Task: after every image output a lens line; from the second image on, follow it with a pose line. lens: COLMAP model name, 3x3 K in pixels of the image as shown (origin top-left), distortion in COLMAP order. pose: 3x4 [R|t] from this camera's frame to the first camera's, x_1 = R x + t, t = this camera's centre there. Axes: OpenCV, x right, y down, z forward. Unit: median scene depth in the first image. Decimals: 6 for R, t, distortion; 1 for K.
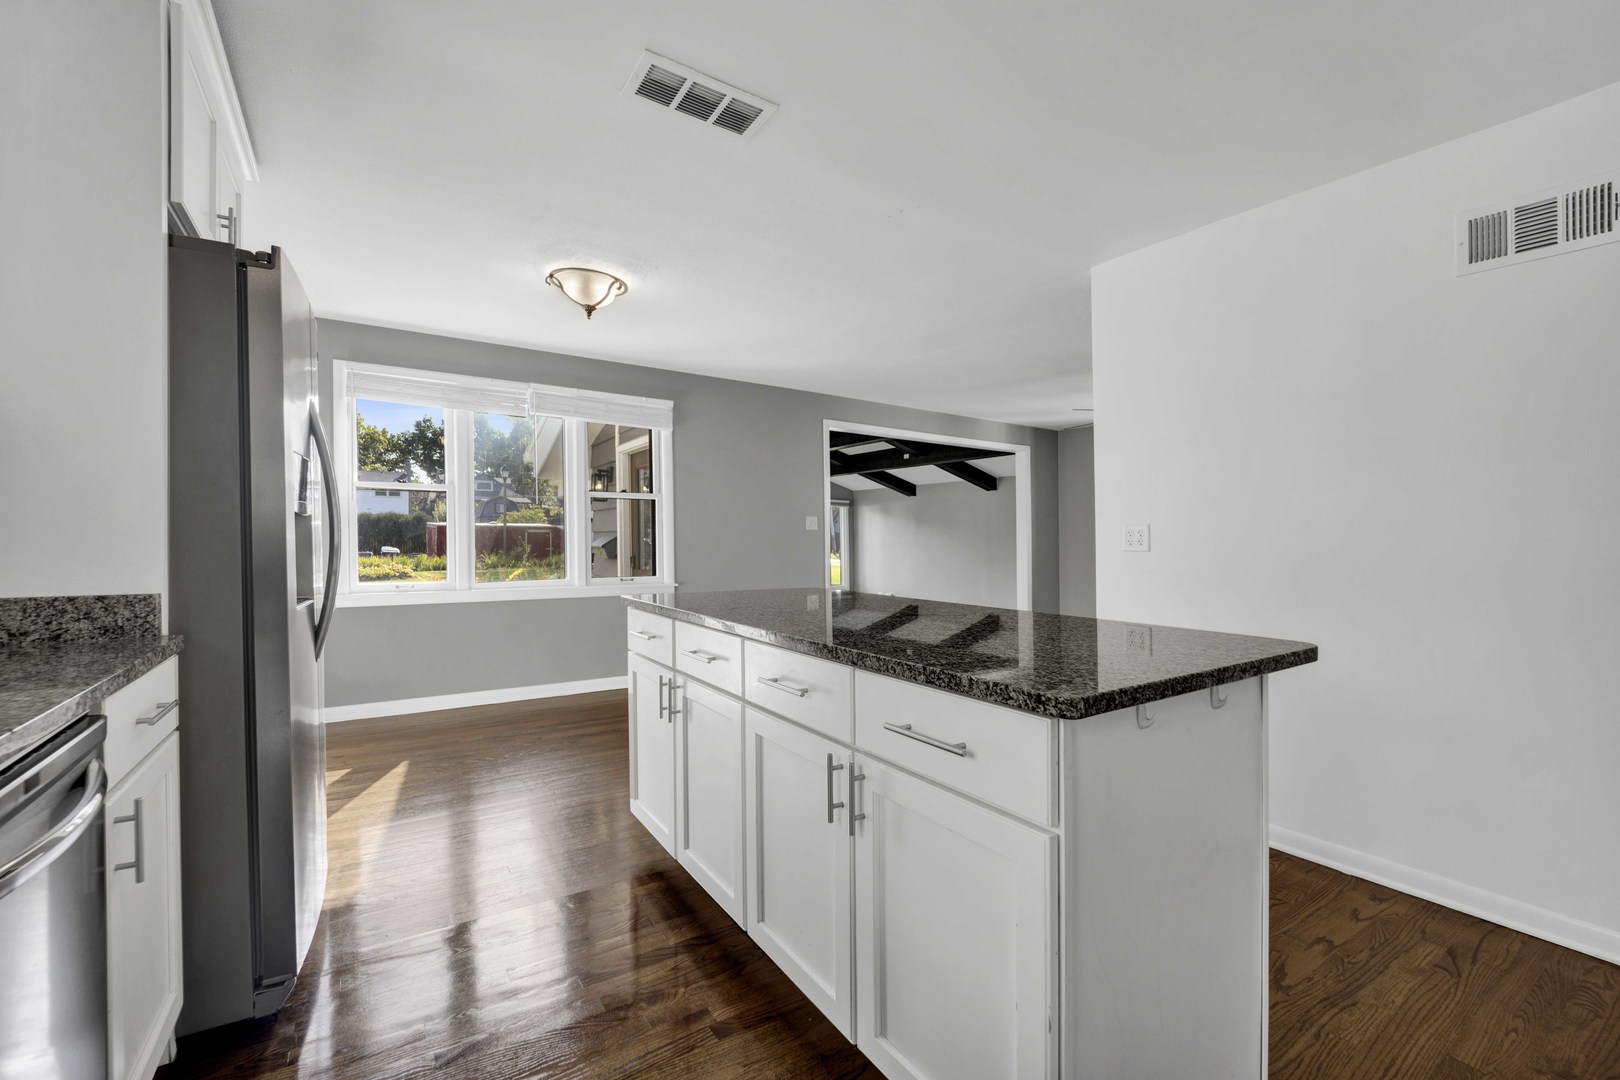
lens RADIAL K [[672.9, 0, 810.4], [0, 672.9, 535.7], [0, 0, 1]] dist [-0.022185, -0.001272]
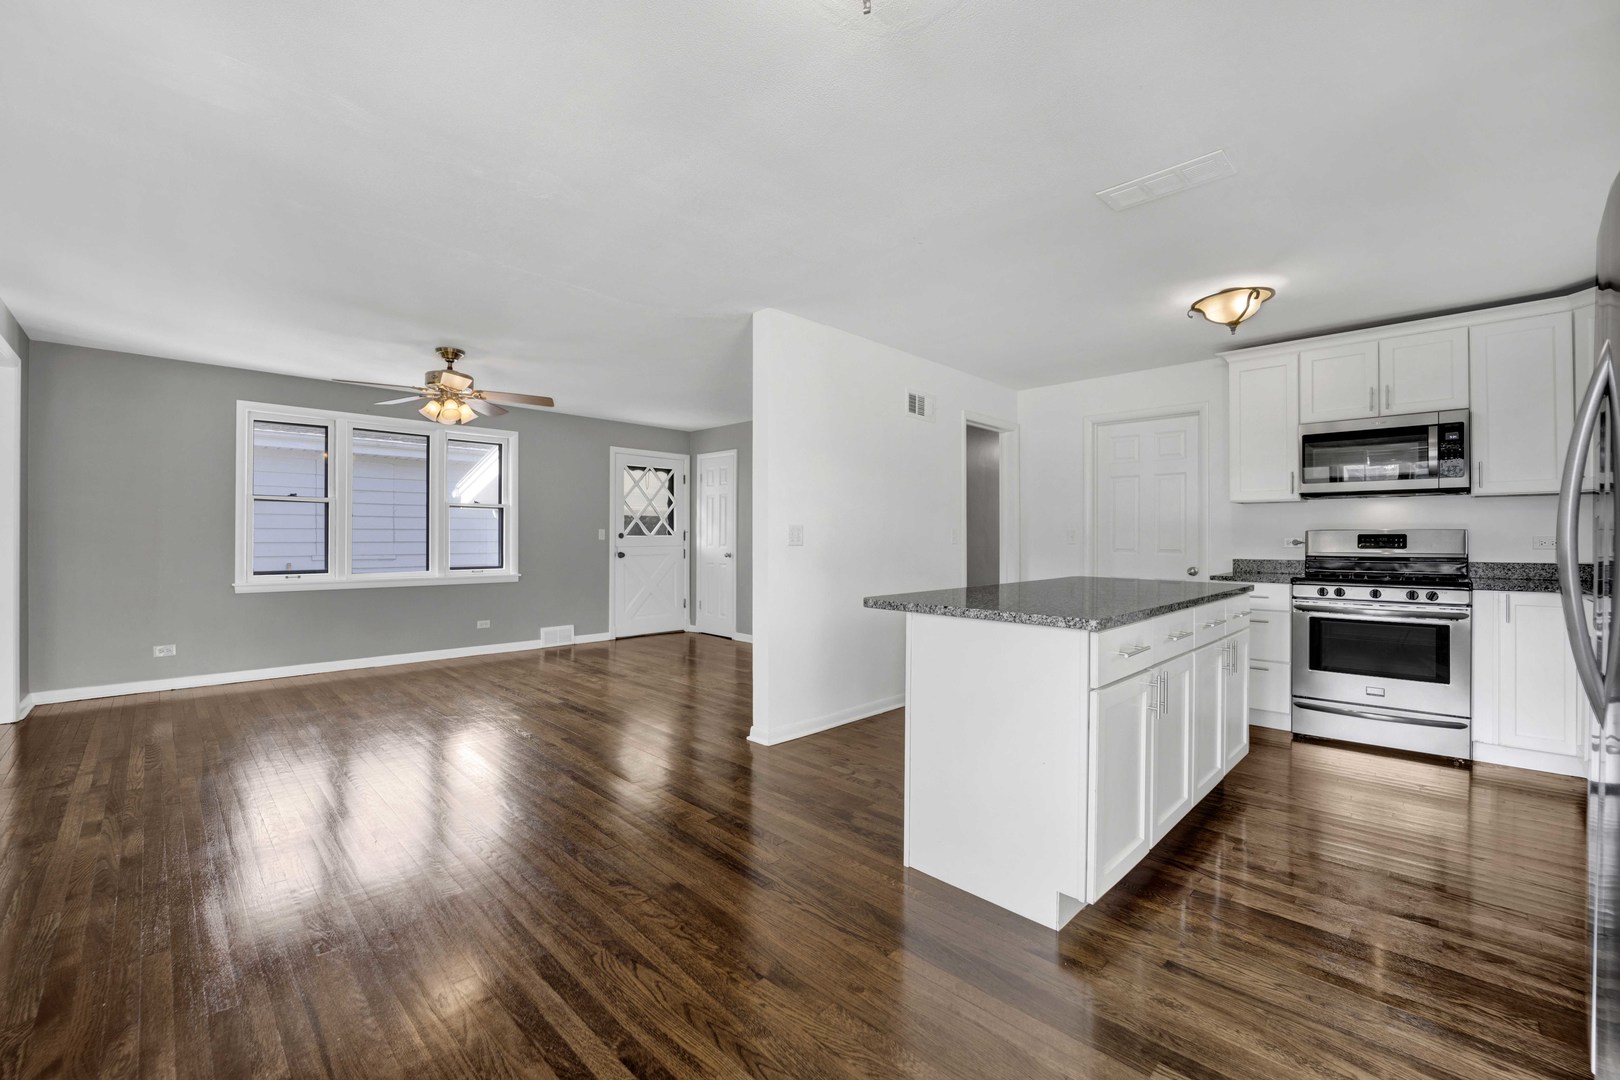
lens RADIAL K [[663.0, 0, 814.1], [0, 663.0, 536.6], [0, 0, 1]] dist [-0.019875, -0.001035]
pose [[-0.228383, -0.007096, 0.973545, -0.584942], [-0.011413, 0.999924, 0.004611, -0.000342], [-0.973504, -0.010058, -0.228447, 0.955678]]
